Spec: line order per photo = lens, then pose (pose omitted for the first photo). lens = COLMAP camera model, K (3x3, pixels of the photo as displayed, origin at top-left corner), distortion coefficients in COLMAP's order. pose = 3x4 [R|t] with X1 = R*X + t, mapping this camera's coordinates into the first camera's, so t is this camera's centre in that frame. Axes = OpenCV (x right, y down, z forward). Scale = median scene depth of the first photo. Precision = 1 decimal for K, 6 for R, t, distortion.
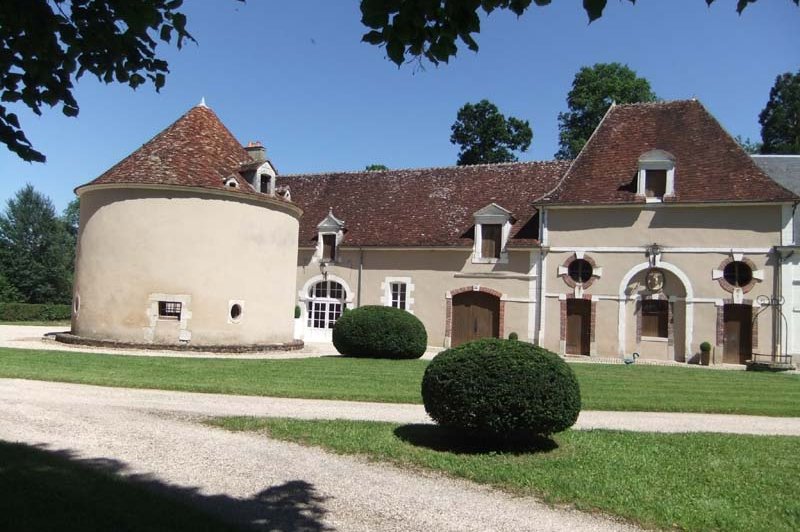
lens RADIAL K [[641.1, 0, 400.0], [0, 641.1, 266.0], [0, 0, 1]] dist [-0.008175, -0.000446]
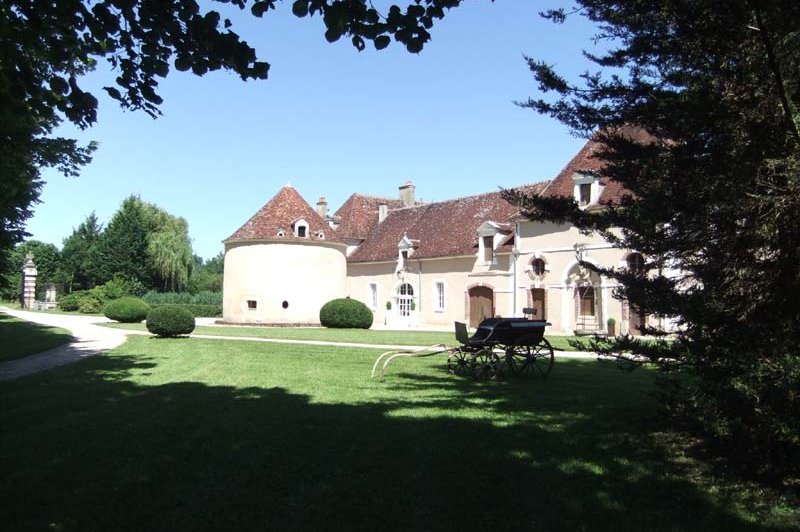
lens RADIAL K [[641.1, 0, 400.0], [0, 641.1, 266.0], [0, 0, 1]] dist [-0.008175, -0.000446]
pose [[0.852423, -0.063446, -0.518989, 0.724322], [0.062992, 0.997842, -0.018523, 0.012029], [0.519045, -0.016903, 0.854580, -0.278872]]
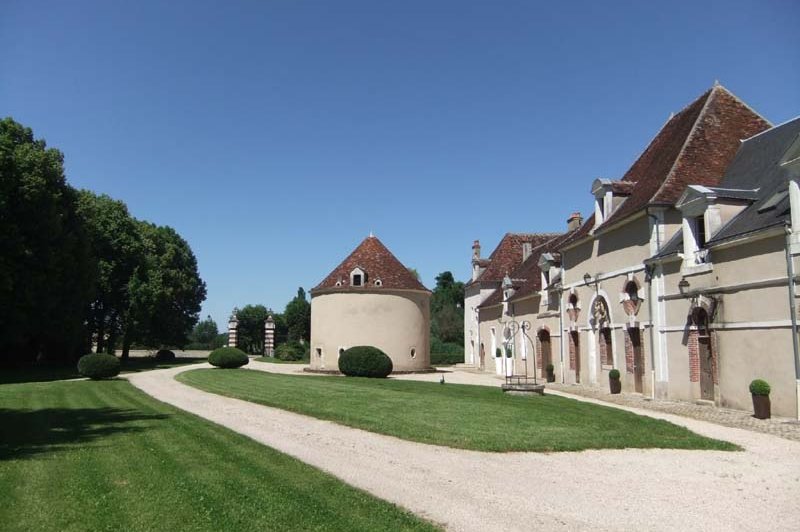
lens RADIAL K [[641.1, 0, 400.0], [0, 641.1, 266.0], [0, 0, 1]] dist [-0.008175, -0.000446]
pose [[0.421135, -0.155053, -0.893647, 1.129384], [0.081629, 0.987760, -0.132915, 0.062288], [0.903317, -0.016972, 0.428637, 0.275444]]
